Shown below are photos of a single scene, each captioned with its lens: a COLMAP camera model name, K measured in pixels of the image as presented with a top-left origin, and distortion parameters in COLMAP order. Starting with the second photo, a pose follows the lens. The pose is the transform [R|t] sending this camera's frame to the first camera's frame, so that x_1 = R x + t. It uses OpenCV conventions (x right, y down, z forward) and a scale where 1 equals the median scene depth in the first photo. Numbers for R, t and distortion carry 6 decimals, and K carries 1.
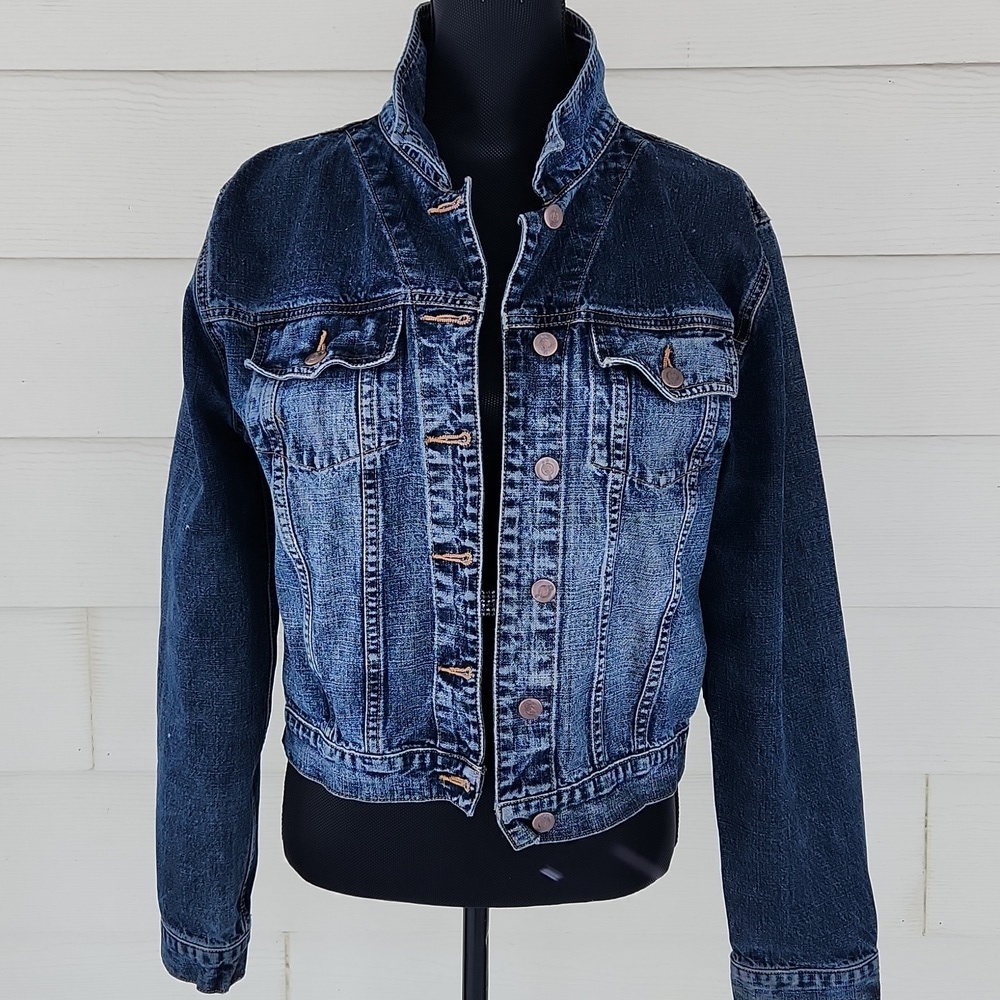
lens RADIAL K [[1384.1, 0, 499.9], [0, 1384.1, 499.8], [0, 0, 1]] dist [0.028237, 0.000000]
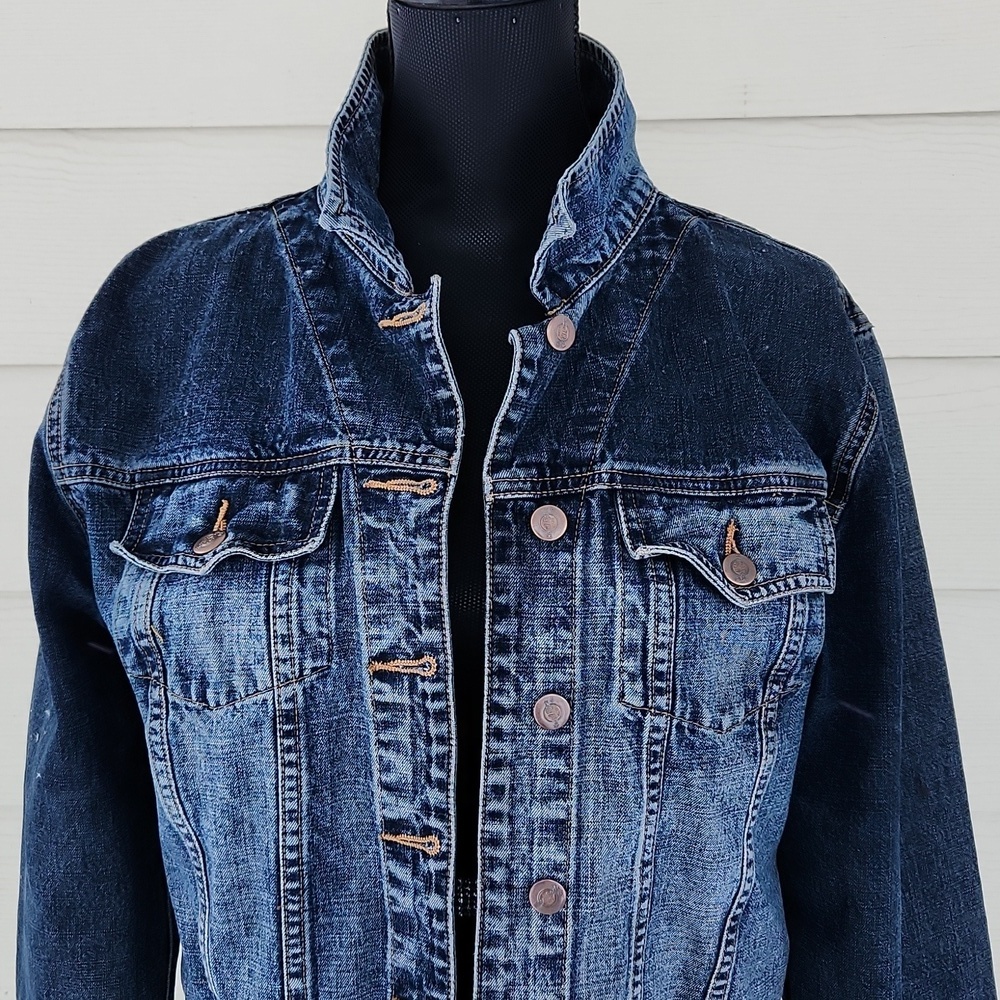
lens RADIAL K [[1384.1, 0, 496.0], [0, 1384.1, 495.2], [0, 0, 1]] dist [0.028237, 0.000000]
pose [[0.999545, -0.002864, -0.030034, 0.026934], [0.001558, 0.999056, -0.043408, -0.095070], [0.030130, 0.043341, 0.998606, 0.324591]]
